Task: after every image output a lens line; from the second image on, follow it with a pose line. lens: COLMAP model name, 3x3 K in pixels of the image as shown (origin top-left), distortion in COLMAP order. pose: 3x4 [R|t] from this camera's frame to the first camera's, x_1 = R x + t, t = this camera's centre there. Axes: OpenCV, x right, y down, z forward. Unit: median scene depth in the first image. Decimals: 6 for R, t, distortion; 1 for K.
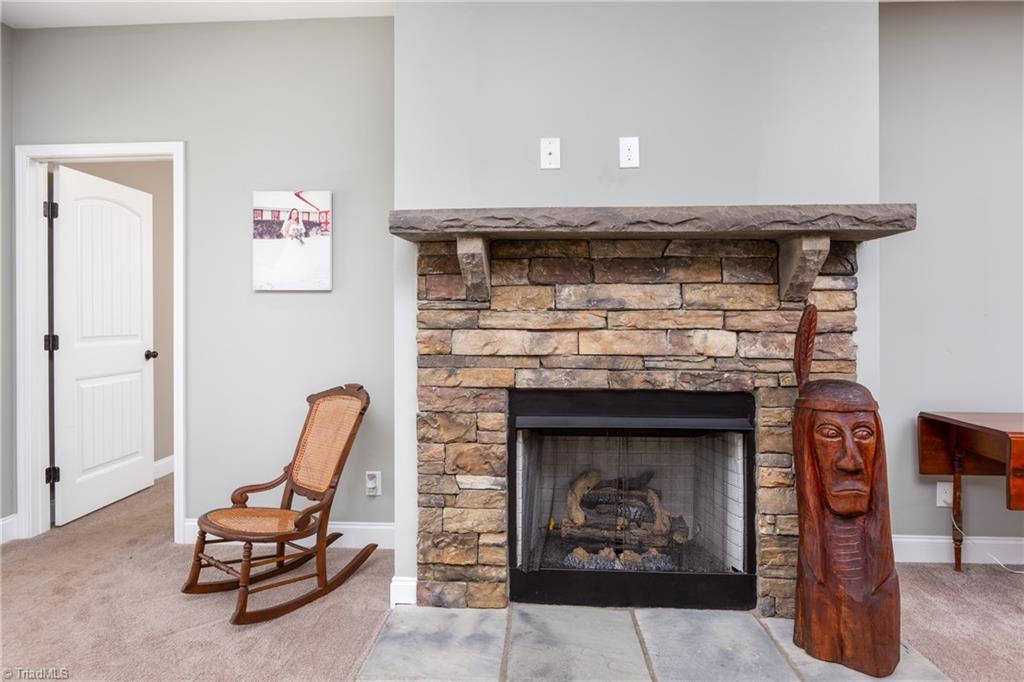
lens RADIAL K [[584.4, 0, 505.4], [0, 584.4, 318.6], [0, 0, 1]] dist [-0.004552, -0.003891]
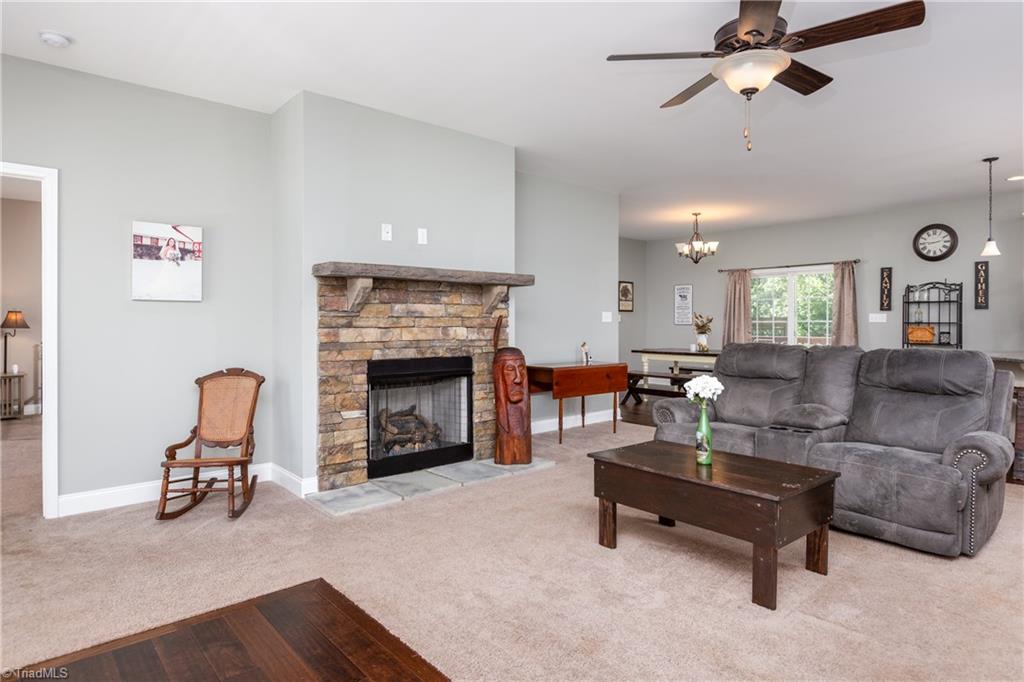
lens RADIAL K [[584.4, 0, 514.9], [0, 584.4, 331.6], [0, 0, 1]] dist [-0.004552, -0.003891]
pose [[0.705373, -0.014439, 0.708689, -0.954562], [0.002597, 0.999838, 0.017786, -0.000308], [-0.708832, -0.010705, 0.705296, -0.595188]]
